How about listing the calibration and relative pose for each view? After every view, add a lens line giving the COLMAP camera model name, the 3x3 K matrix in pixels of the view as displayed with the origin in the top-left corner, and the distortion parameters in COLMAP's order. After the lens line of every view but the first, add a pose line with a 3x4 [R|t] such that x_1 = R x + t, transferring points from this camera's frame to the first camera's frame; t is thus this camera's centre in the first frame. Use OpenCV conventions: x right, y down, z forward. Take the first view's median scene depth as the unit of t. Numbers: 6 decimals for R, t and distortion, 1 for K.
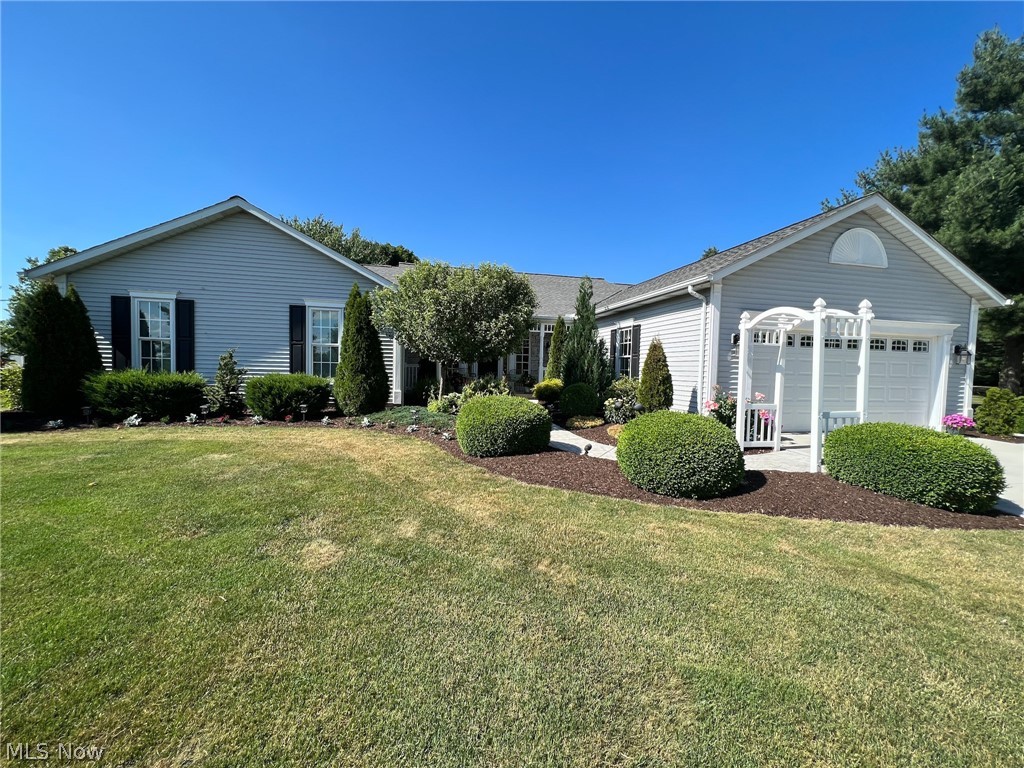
lens RADIAL K [[410.4, 0, 513.6], [0, 410.4, 383.8], [0, 0, 1]] dist [0.000705, -0.000195]
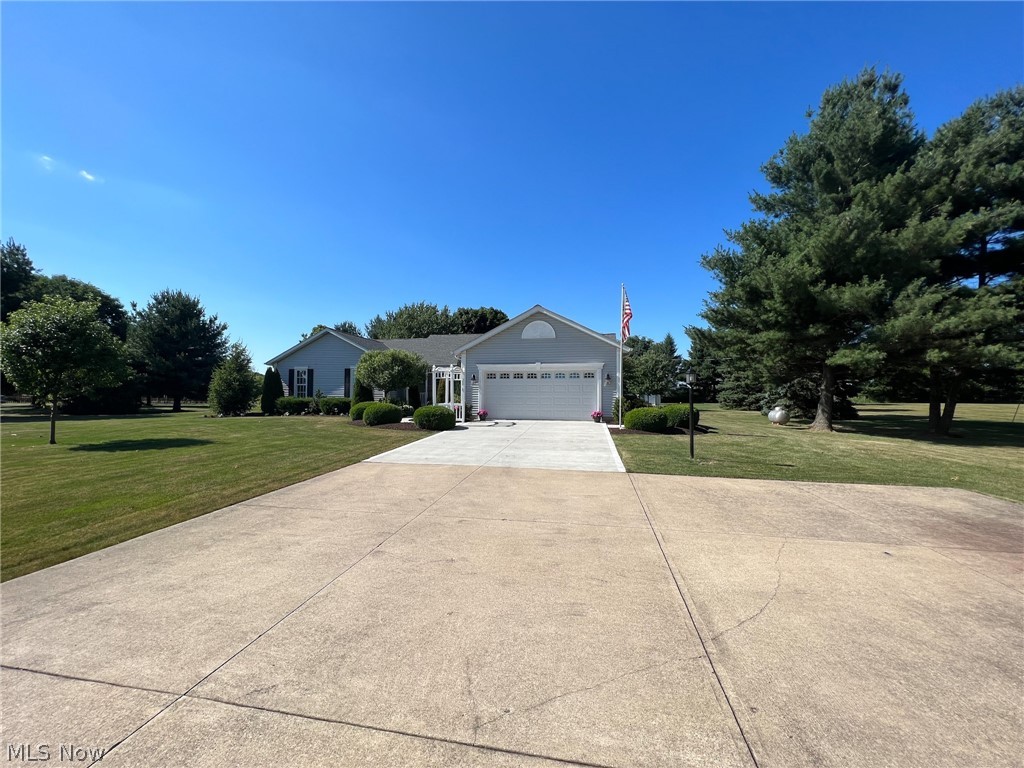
lens RADIAL K [[410.4, 0, 511.5], [0, 410.4, 384.0], [0, 0, 1]] dist [0.000705, -0.000195]
pose [[0.914832, -0.032912, -0.402492, 1.431751], [0.002923, 0.997187, -0.074897, 0.087012], [0.403825, 0.067342, 0.912354, -0.855428]]
